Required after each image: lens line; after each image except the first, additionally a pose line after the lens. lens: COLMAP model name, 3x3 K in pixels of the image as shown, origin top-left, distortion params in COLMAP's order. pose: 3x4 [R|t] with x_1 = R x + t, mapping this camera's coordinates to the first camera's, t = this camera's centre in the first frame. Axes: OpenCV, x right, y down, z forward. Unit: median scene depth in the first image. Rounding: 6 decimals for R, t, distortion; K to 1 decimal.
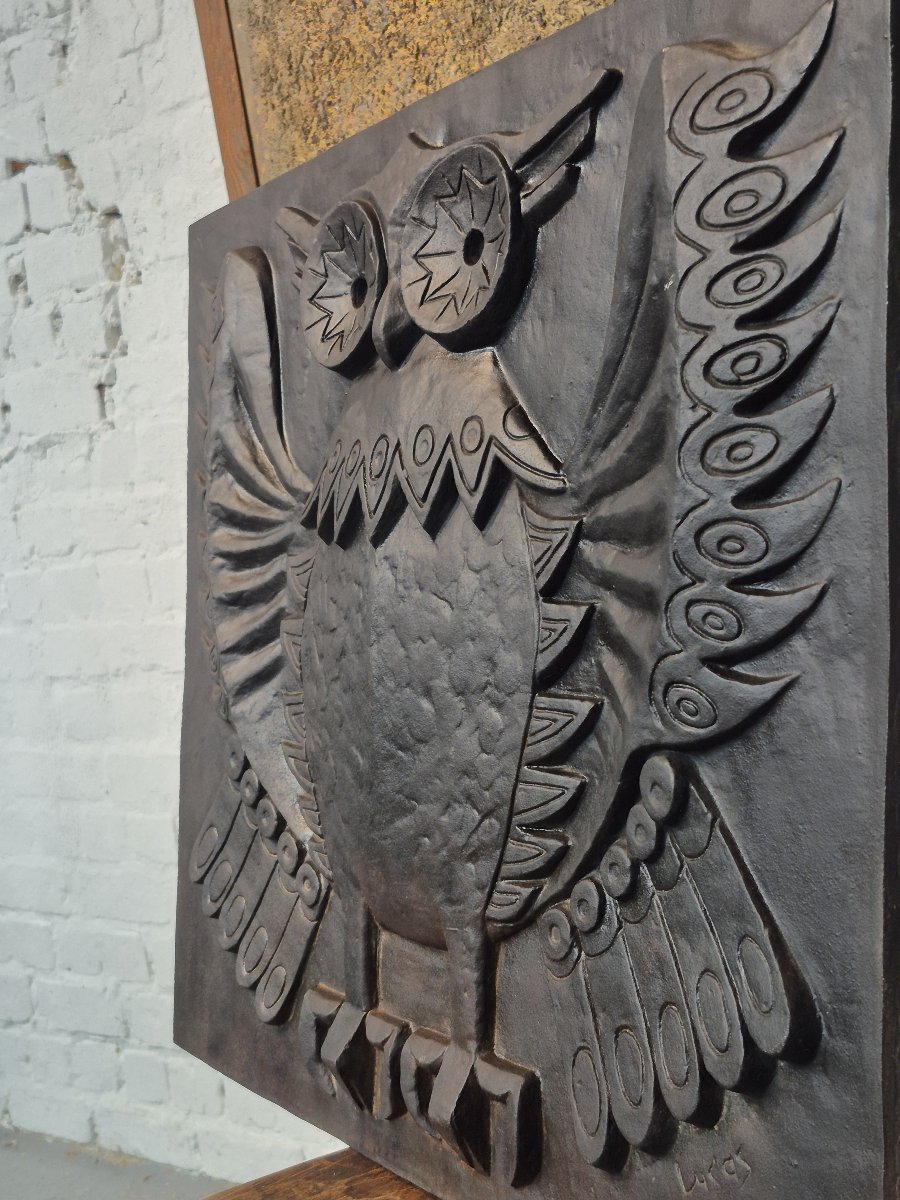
lens RADIAL K [[1664.1, 0, 439.3], [0, 1664.1, 604.2], [0, 0, 1]] dist [0.172836, -0.425646]
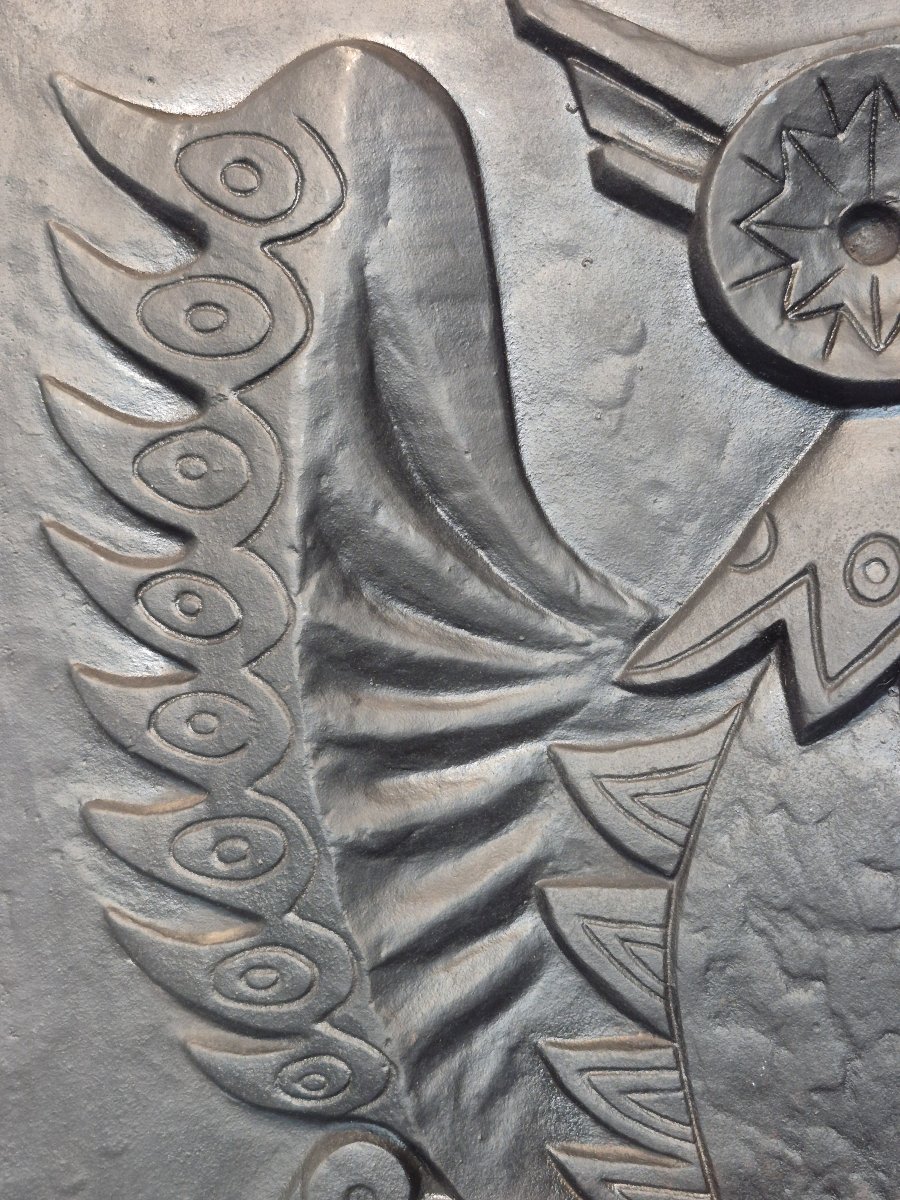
lens RADIAL K [[1664.1, 0, 439.3], [0, 1664.1, 604.2], [0, 0, 1]] dist [0.172836, -0.425646]
pose [[0.572454, -0.022299, 0.819634, -0.660955], [-0.022033, 0.998851, 0.042563, -0.118622], [-0.819641, -0.042424, 0.571305, 1.016666]]
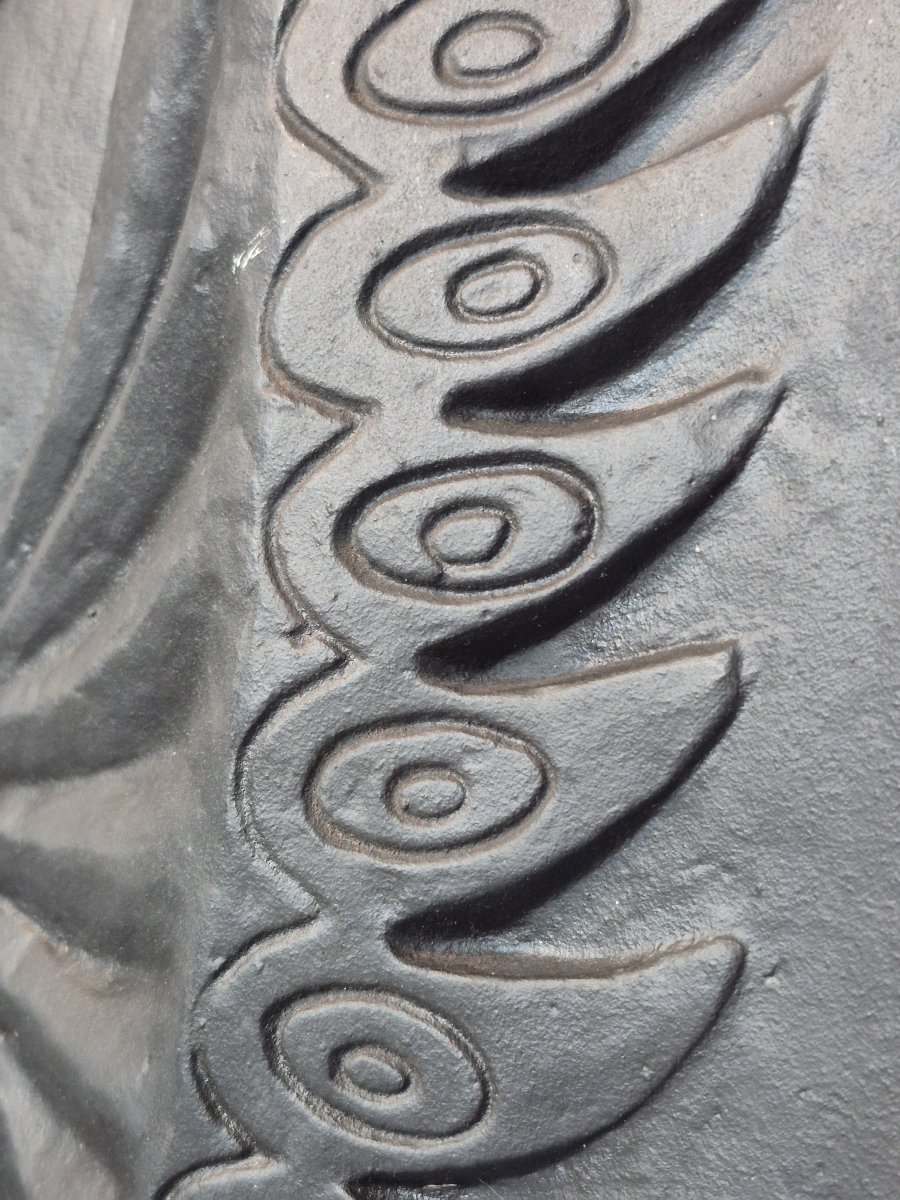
lens RADIAL K [[1664.1, 0, 439.3], [0, 1664.1, 604.2], [0, 0, 1]] dist [0.172836, -0.425646]
pose [[0.945587, 0.088025, 0.313236, 0.065570], [-0.090517, 0.995873, -0.006611, -0.109210], [-0.312525, -0.022102, 0.949652, 0.595426]]
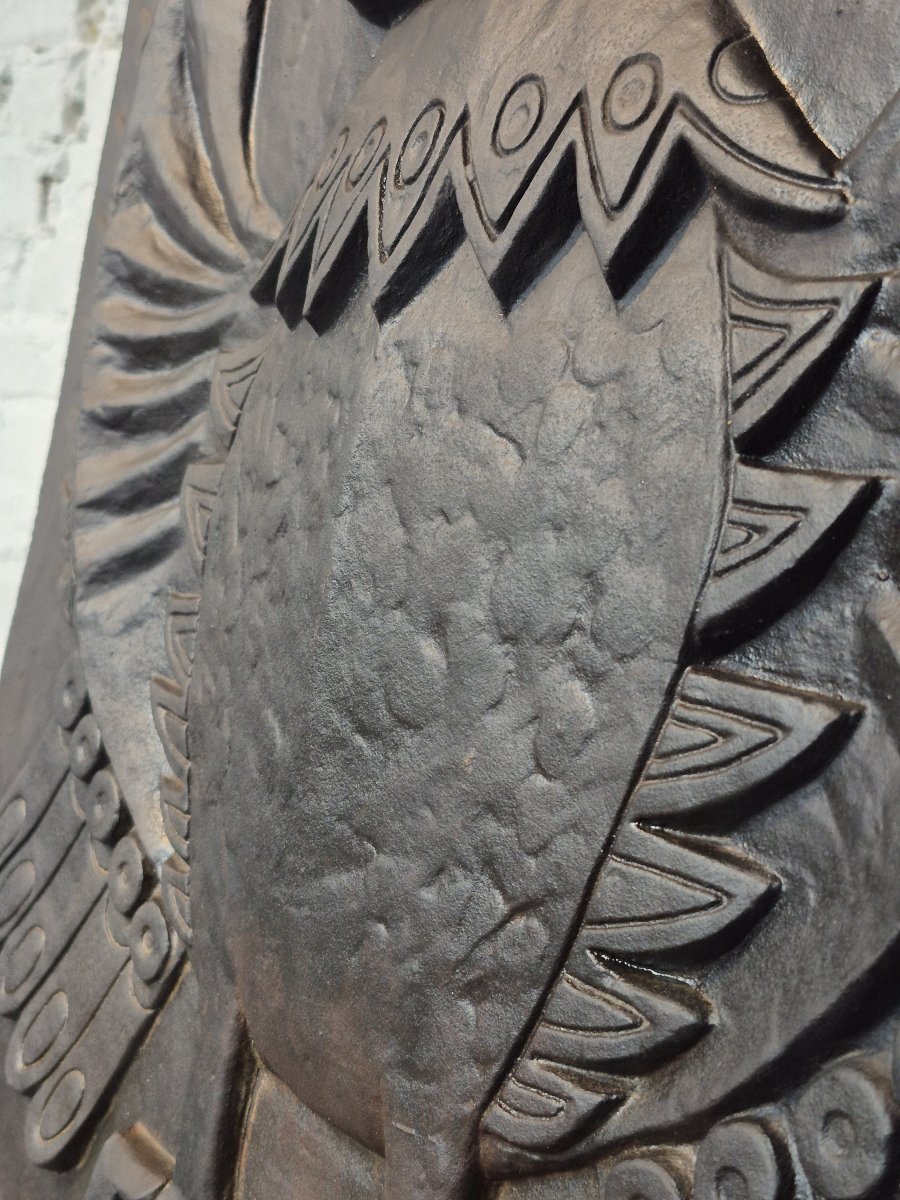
lens RADIAL K [[1683.4, 0, 450.0], [0, 1683.4, 600.0], [0, 0, 1]] dist [0.162434, -0.360752]
pose [[0.984461, 0.173889, 0.024493, -0.018582], [-0.174229, 0.984626, 0.012512, 0.043133], [-0.021940, -0.016585, 0.999622, 0.571238]]
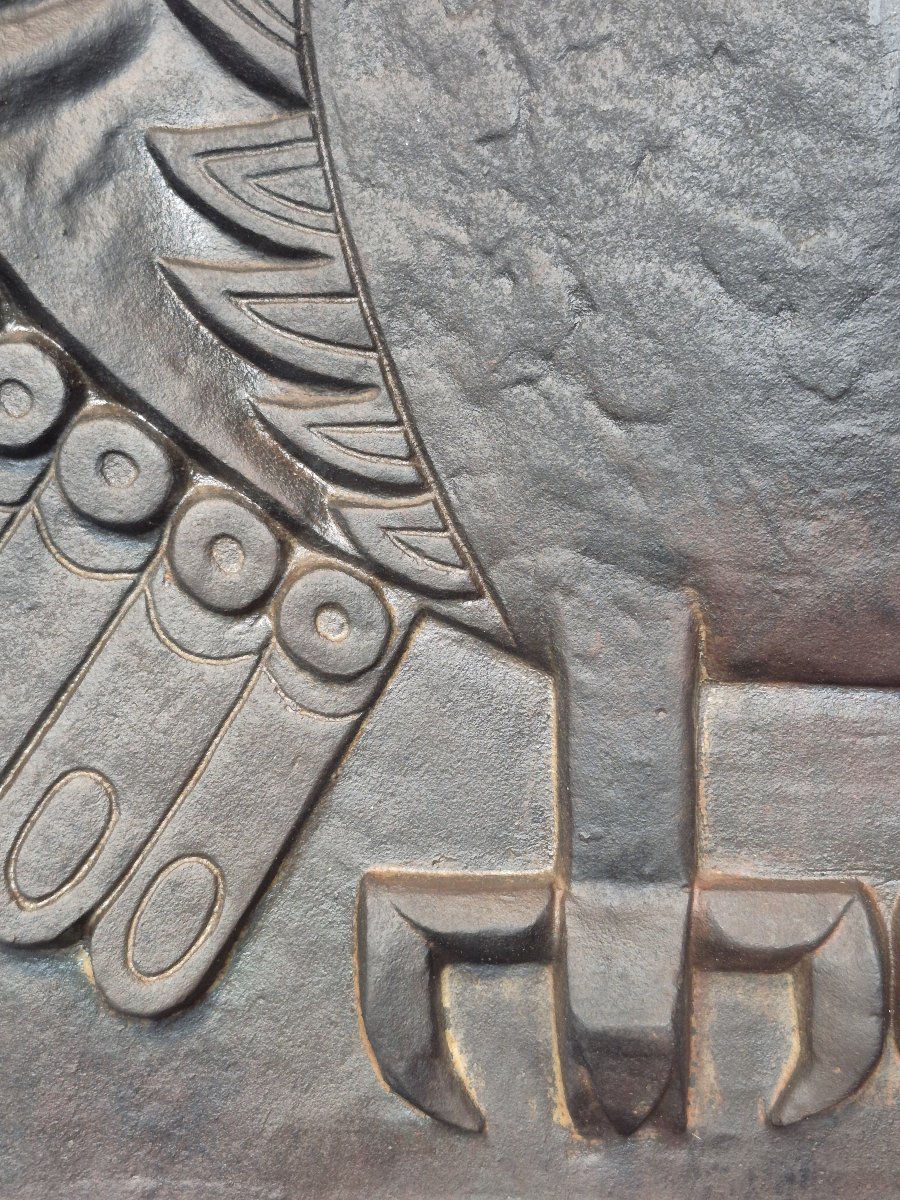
lens RADIAL K [[1664.1, 0, 439.3], [0, 1664.1, 604.2], [0, 0, 1]] dist [0.172836, -0.425646]
pose [[0.584606, -0.041696, 0.810245, -0.481871], [-0.004504, 0.998496, 0.054634, 0.183226], [-0.811305, -0.035589, 0.583539, 0.976496]]
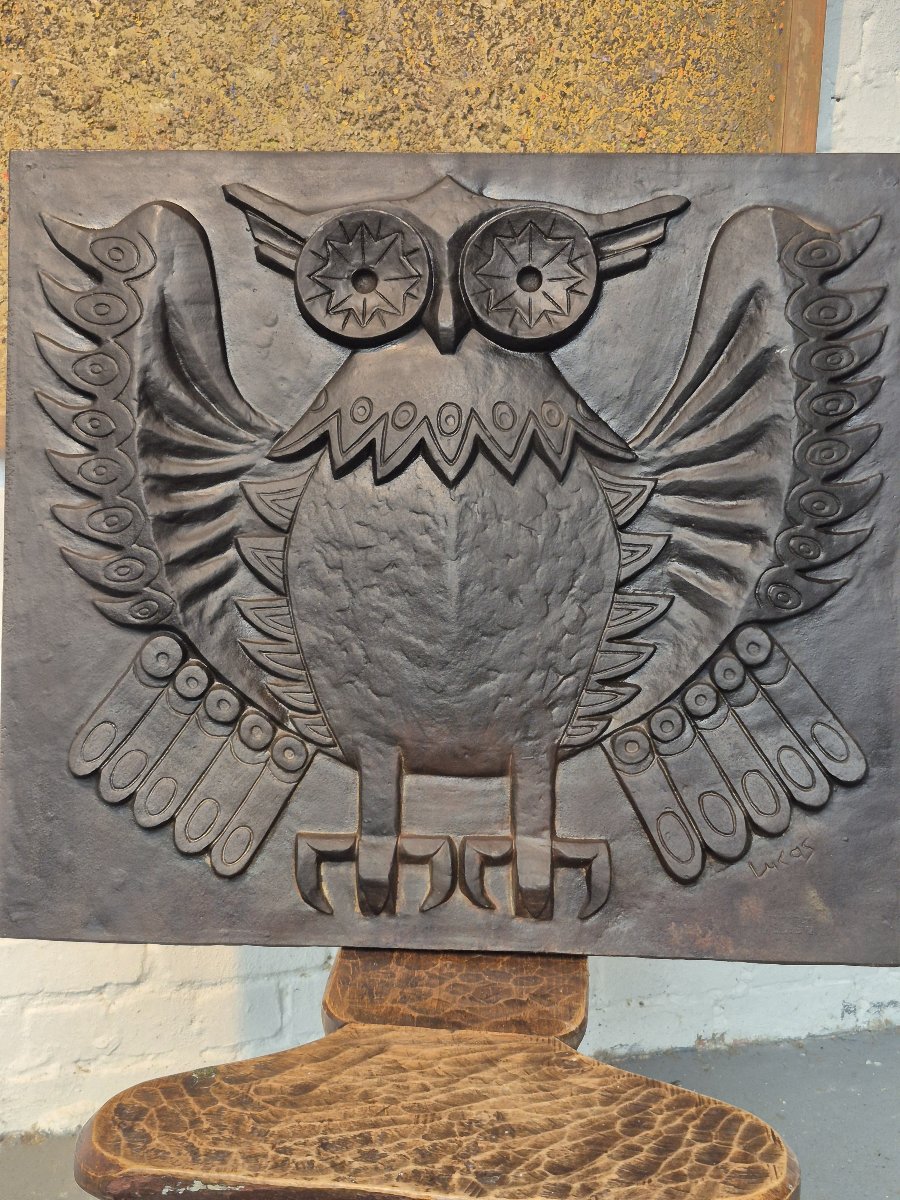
lens RADIAL K [[1683.4, 0, 450.0], [0, 1683.4, 600.0], [0, 0, 1]] dist [0.162434, -0.360752]
pose [[0.546476, -0.005657, 0.837456, -1.353648], [-0.027067, 0.999335, 0.024413, 0.027586], [-0.837037, -0.036008, 0.545960, 0.296438]]
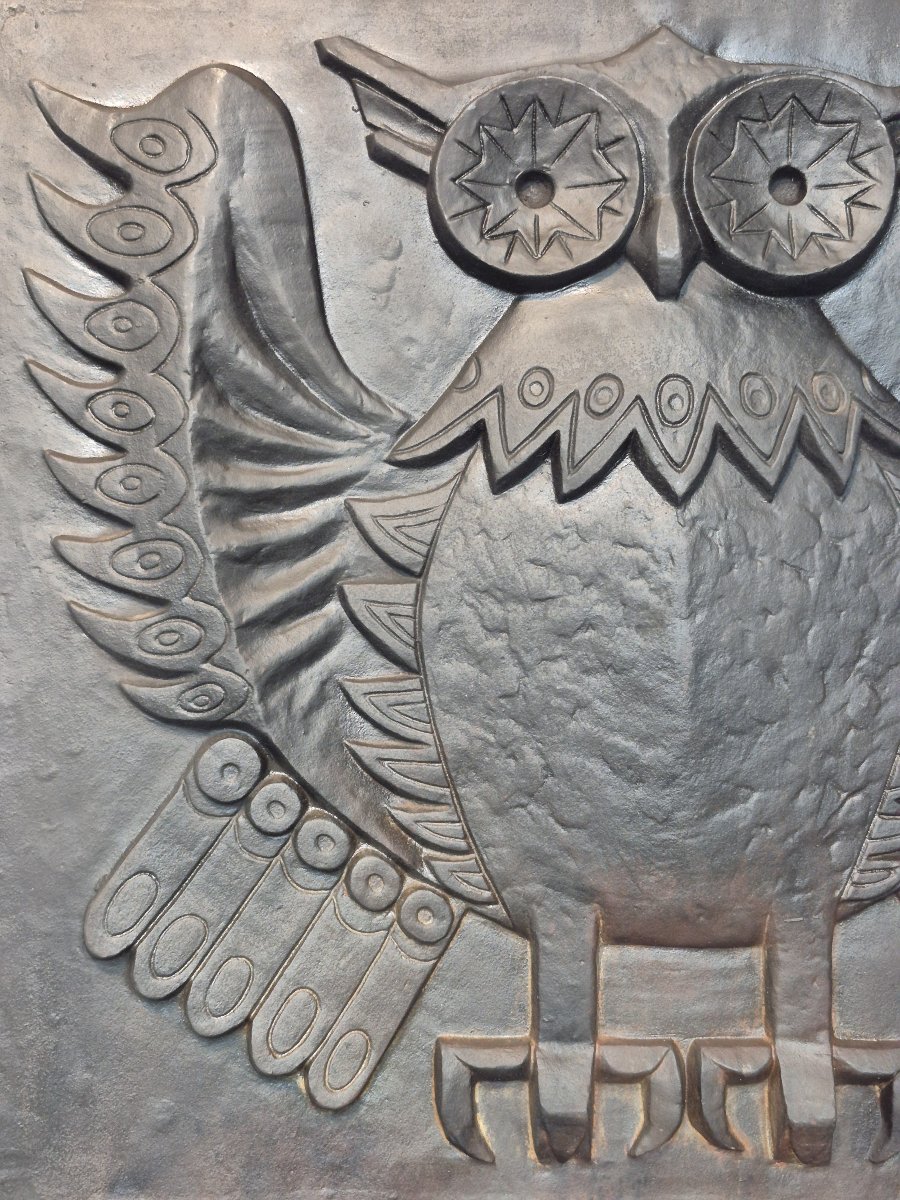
lens RADIAL K [[1664.1, 0, 439.3], [0, 1664.1, 604.2], [0, 0, 1]] dist [0.172836, -0.425646]
pose [[0.499319, -0.014911, 0.866290, -0.985726], [-0.020275, 0.999377, 0.028887, -0.005706], [-0.866181, -0.031988, 0.498706, 0.774760]]
